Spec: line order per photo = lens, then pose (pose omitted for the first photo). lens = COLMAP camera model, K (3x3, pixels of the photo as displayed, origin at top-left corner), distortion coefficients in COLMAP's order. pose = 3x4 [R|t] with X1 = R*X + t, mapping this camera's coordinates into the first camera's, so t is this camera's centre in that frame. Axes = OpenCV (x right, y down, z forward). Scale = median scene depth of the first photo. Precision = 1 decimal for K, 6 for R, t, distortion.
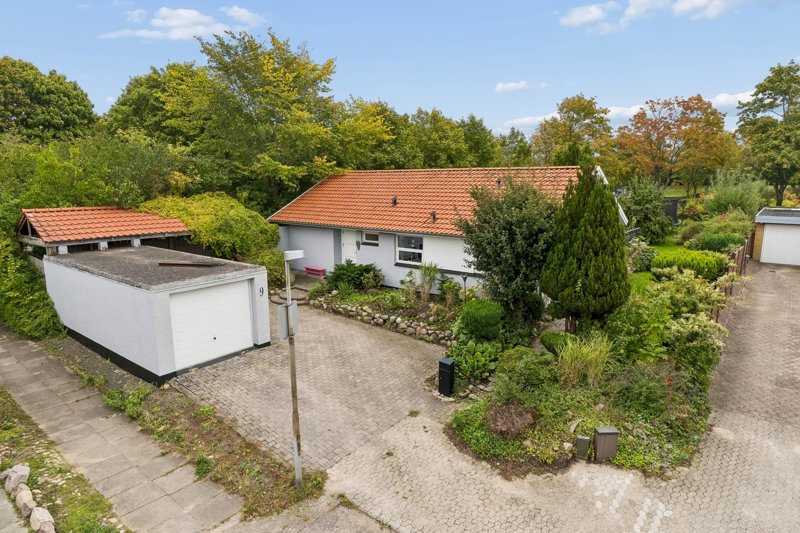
lens RADIAL K [[475.8, 0, 400.2], [0, 475.8, 266.6], [0, 0, 1]] dist [-0.008072, -0.000749]
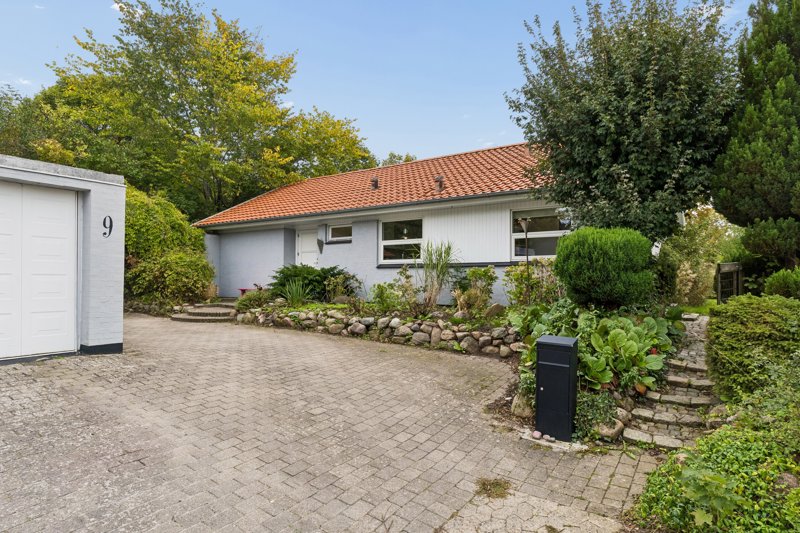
lens RADIAL K [[458.3, 0, 399.6], [0, 458.3, 282.9], [0, 0, 1]] dist [-0.002135, -0.002225]
pose [[0.996043, 0.009628, 0.088353, -0.043557], [0.006783, 0.982979, -0.183592, 0.161709], [-0.088616, 0.183465, 0.979024, 0.477019]]
